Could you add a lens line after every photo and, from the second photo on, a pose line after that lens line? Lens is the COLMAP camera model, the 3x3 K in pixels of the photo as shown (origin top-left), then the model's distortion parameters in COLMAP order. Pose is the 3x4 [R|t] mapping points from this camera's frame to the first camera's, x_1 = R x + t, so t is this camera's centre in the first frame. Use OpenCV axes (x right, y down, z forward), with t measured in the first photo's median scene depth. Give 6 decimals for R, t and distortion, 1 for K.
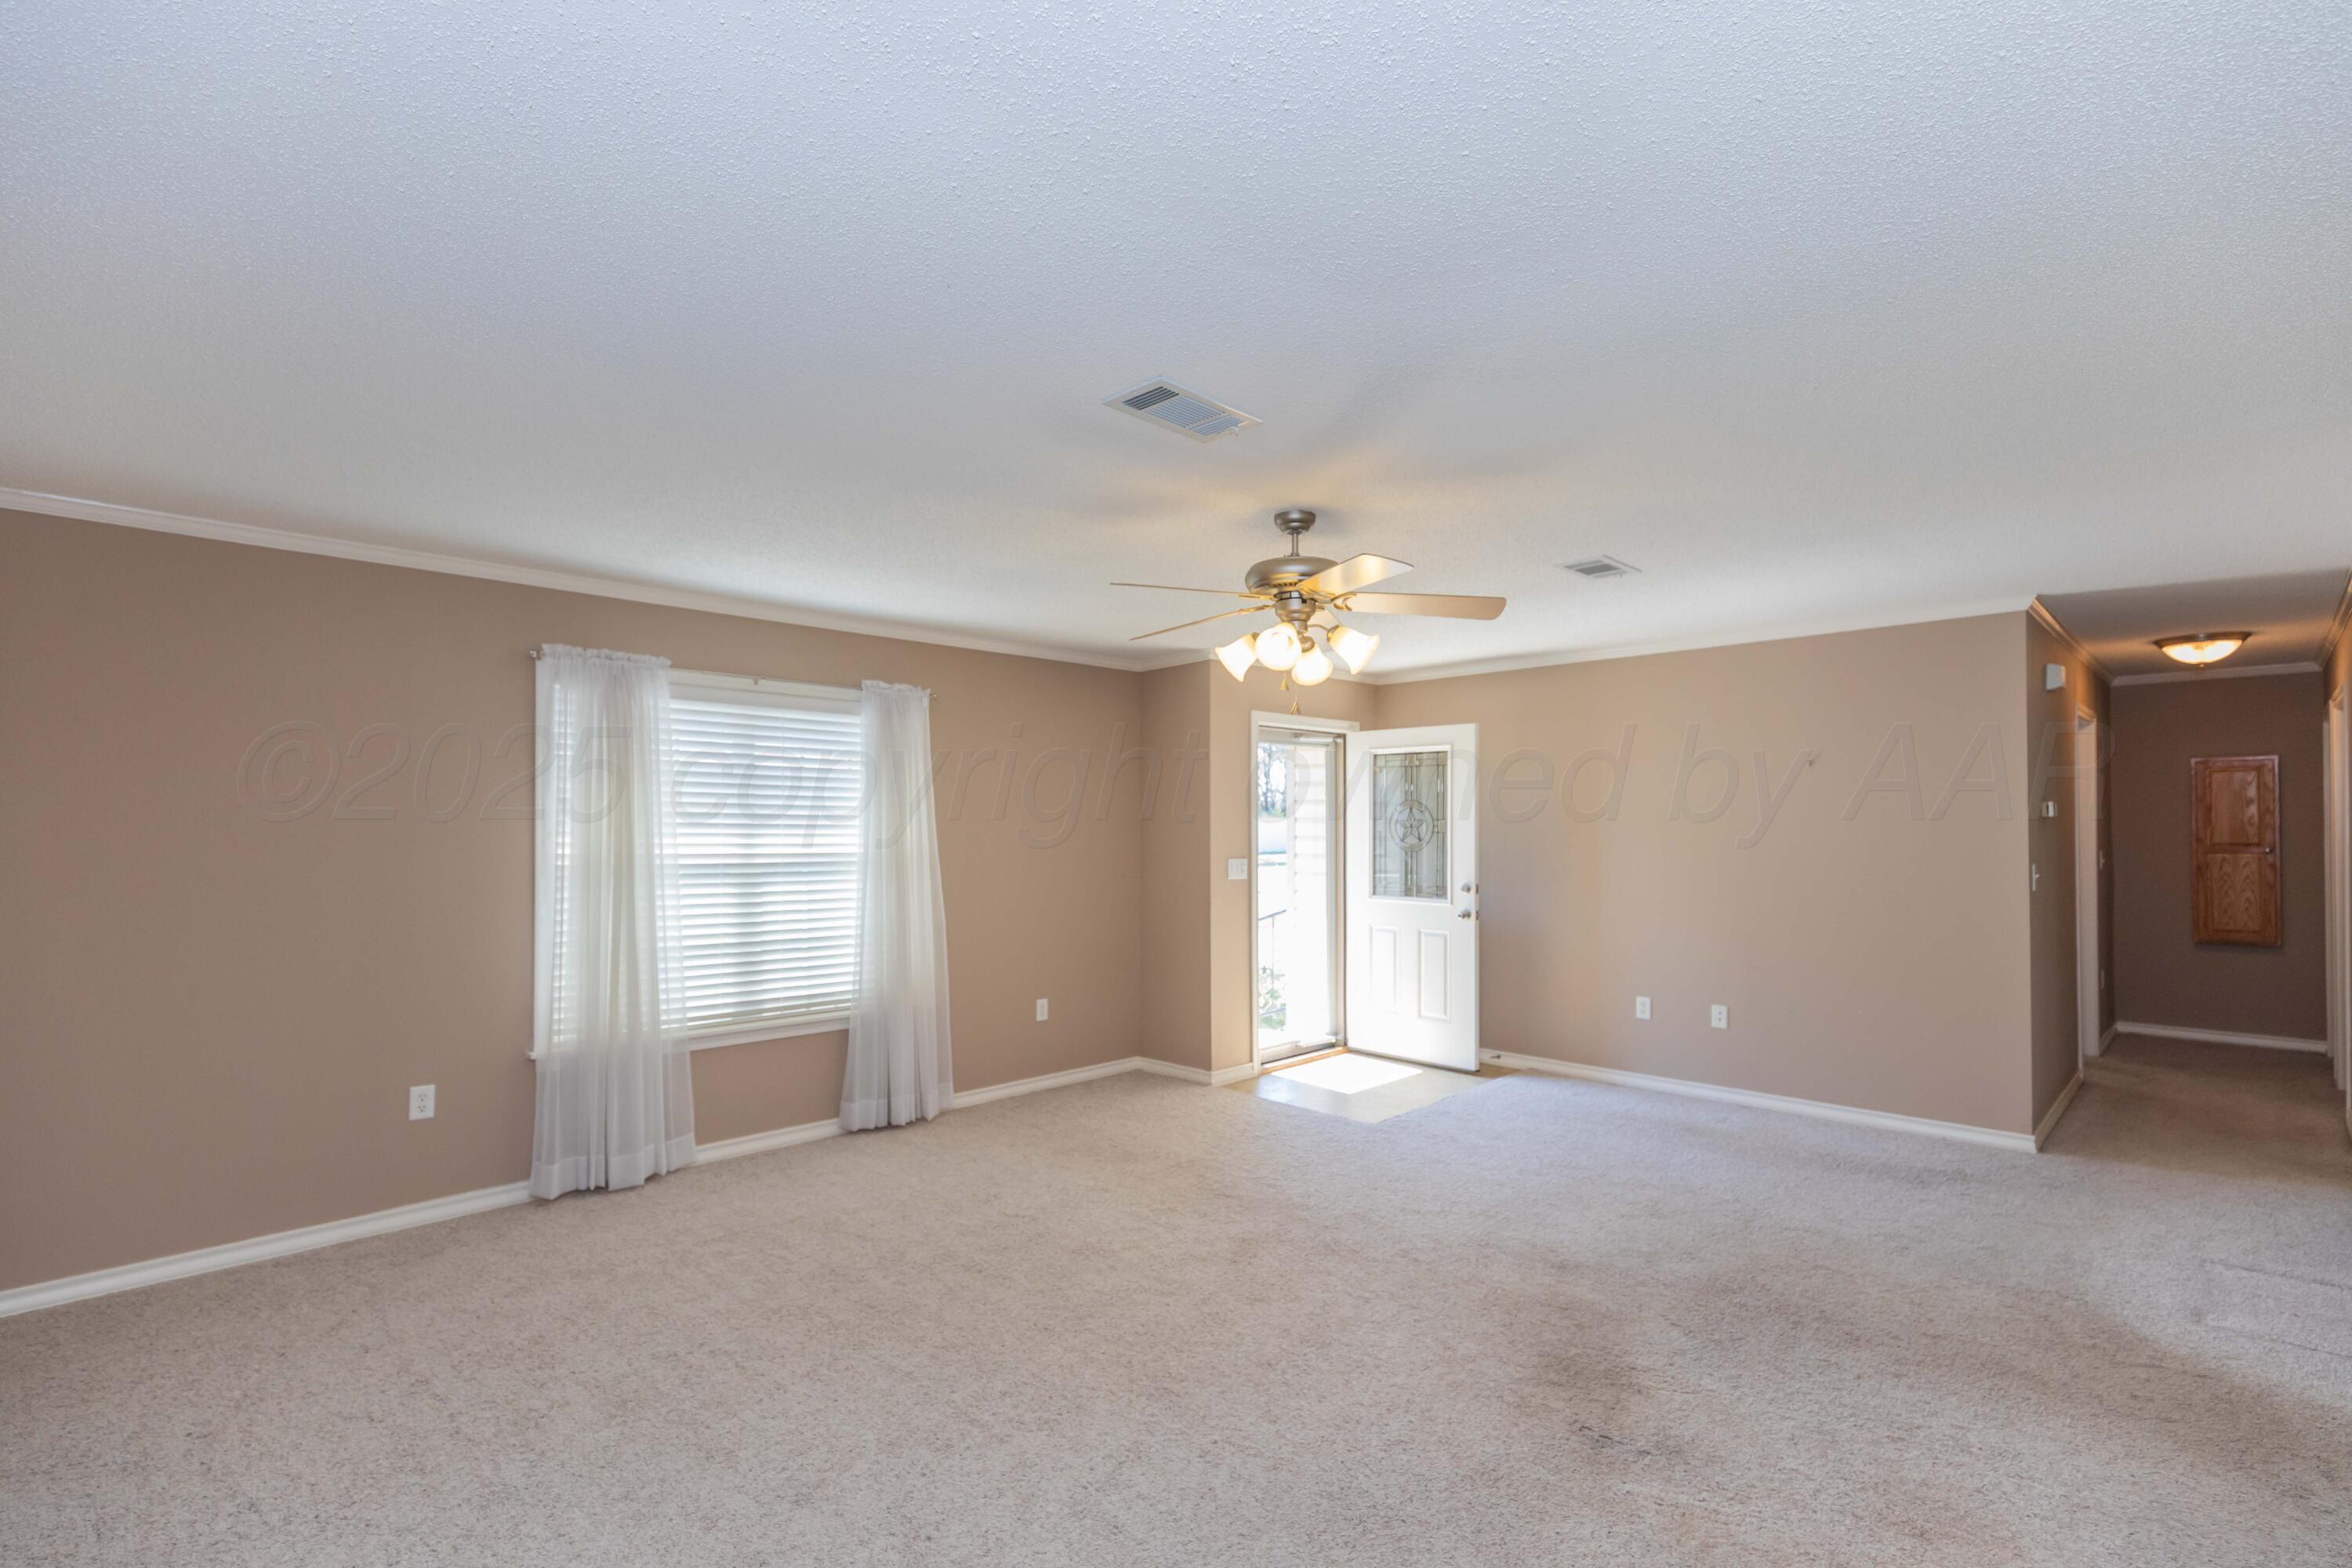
lens RADIAL K [[1084.3, 0, 1174.2], [0, 1084.3, 826.5], [0, 0, 1]] dist [-0.002543, -0.000159]
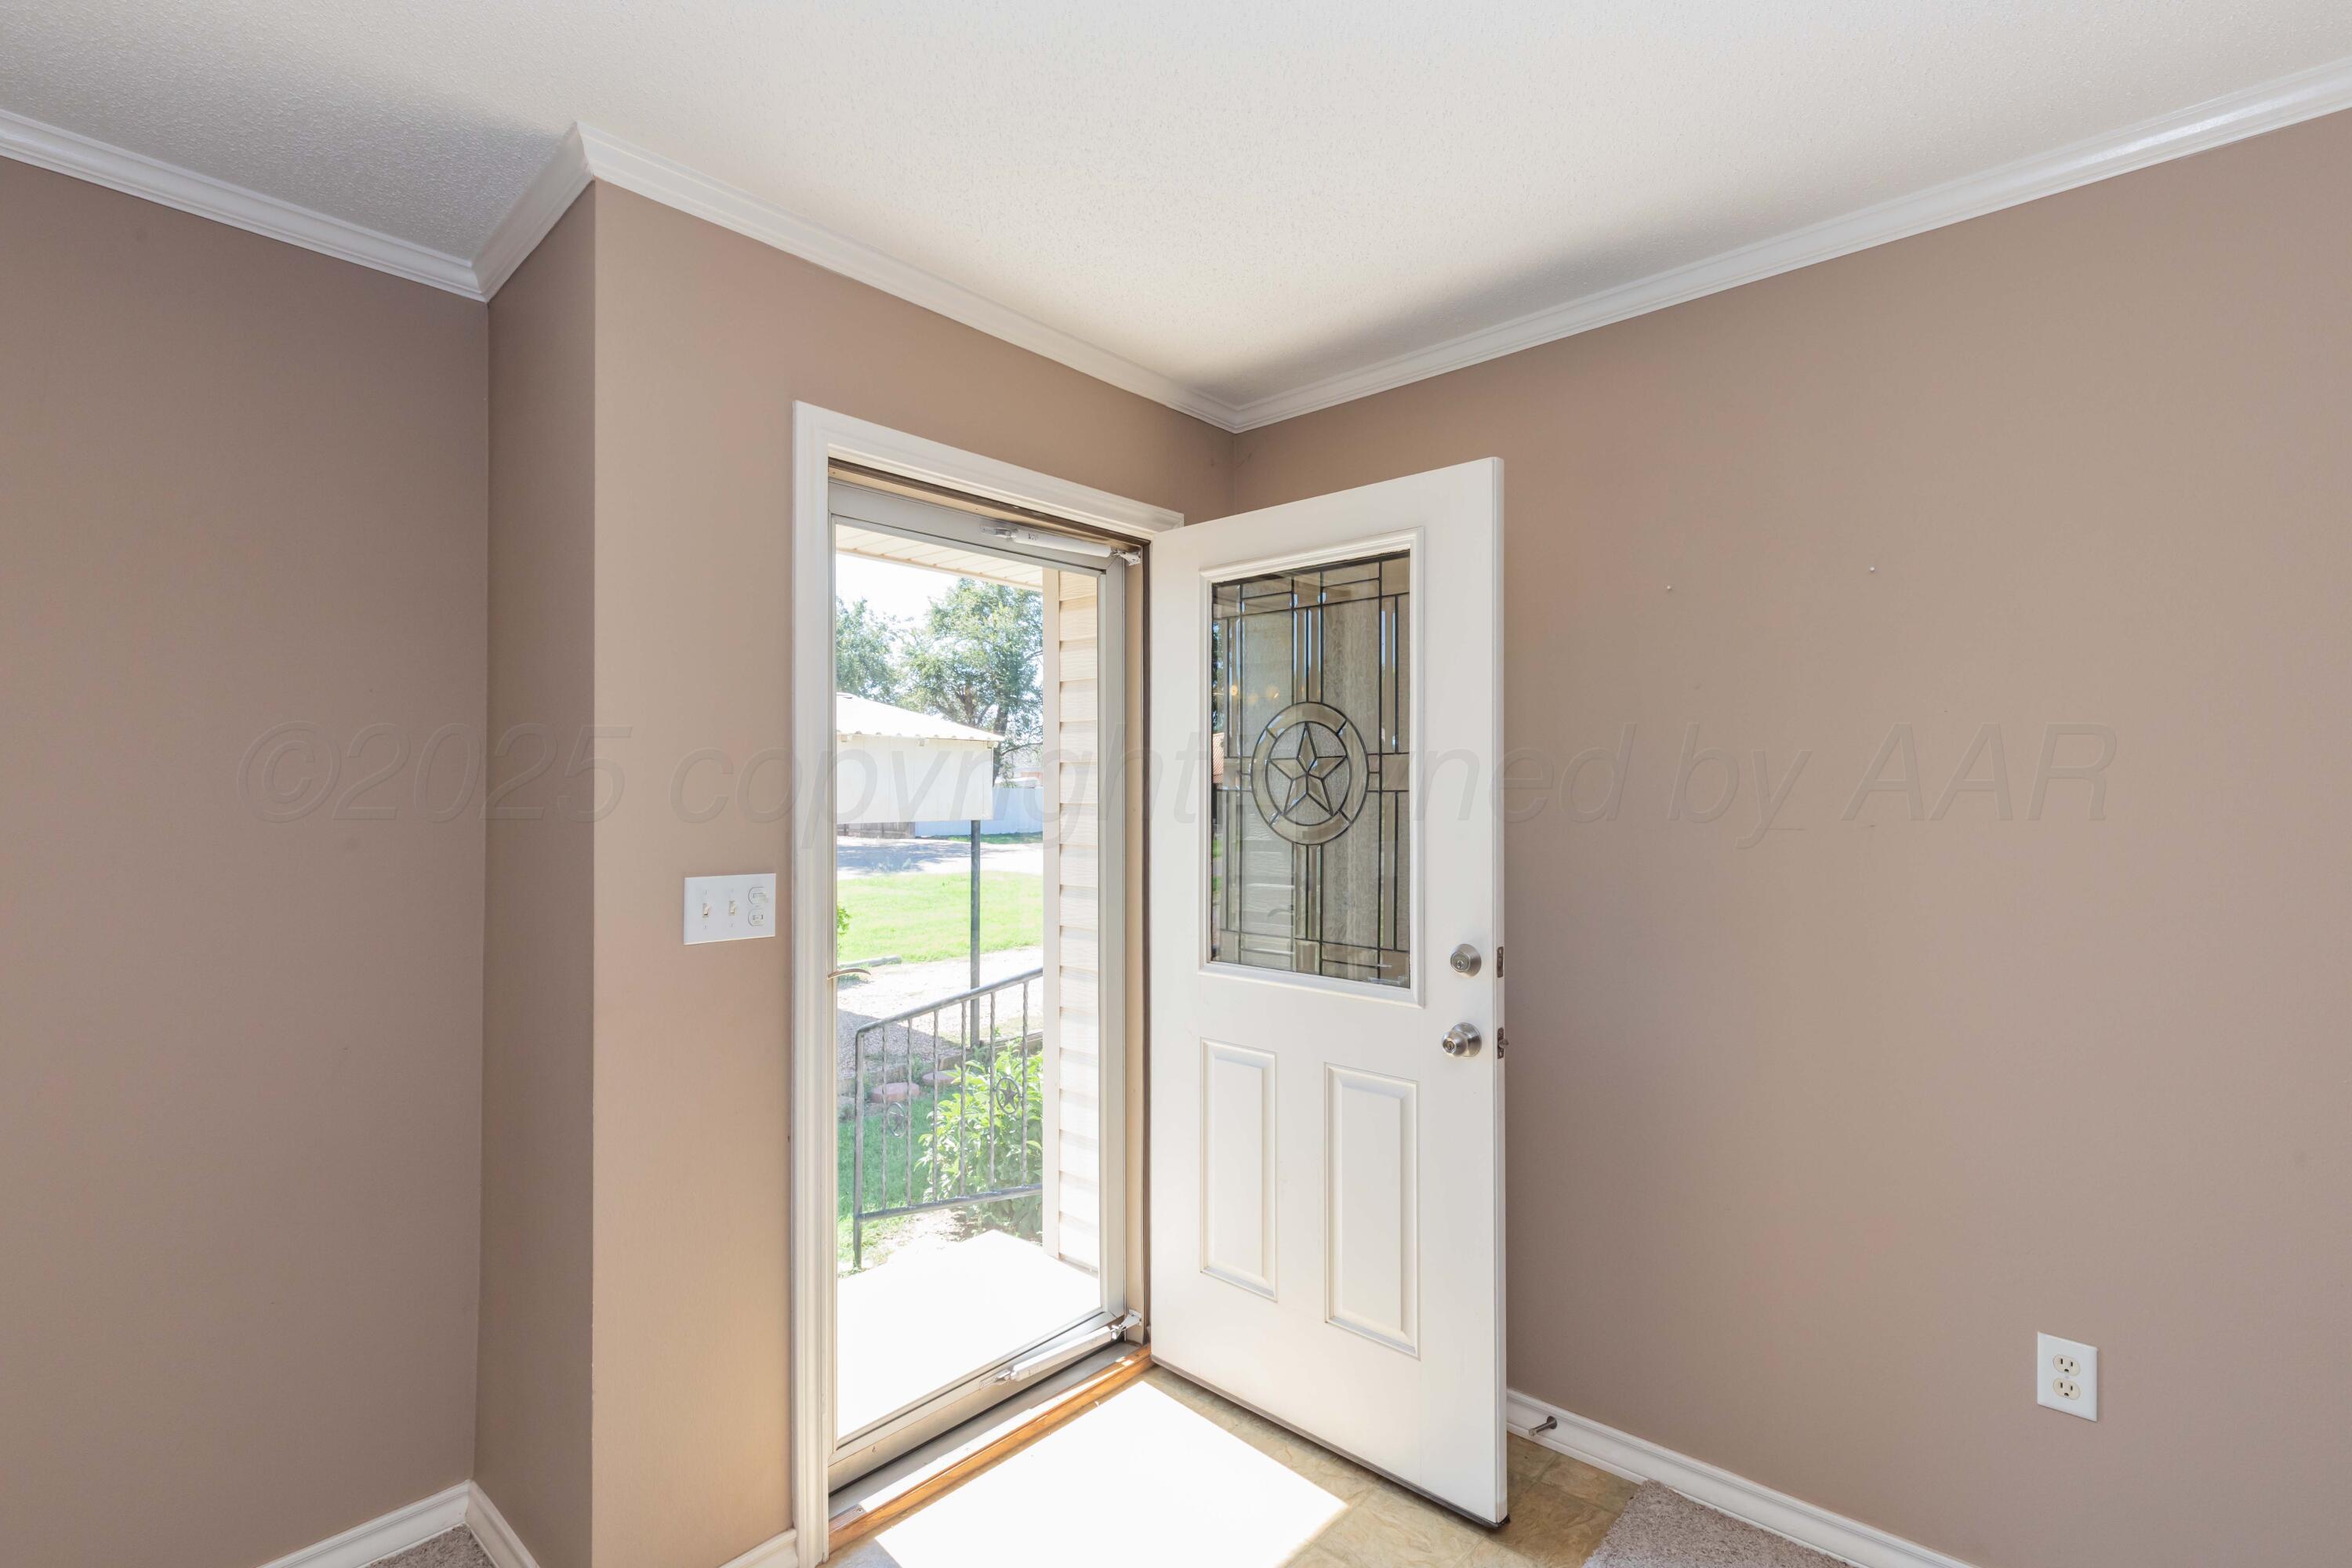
lens RADIAL K [[1072.8, 0, 1165.7], [0, 1072.8, 787.9], [0, 0, 1]] dist [0.004076, 0.000333]
pose [[0.999472, 0.000222, 0.032484, 0.175162], [0.000083, 0.999956, -0.009405, 0.008631], [-0.032485, 0.009403, 0.999428, 0.708146]]
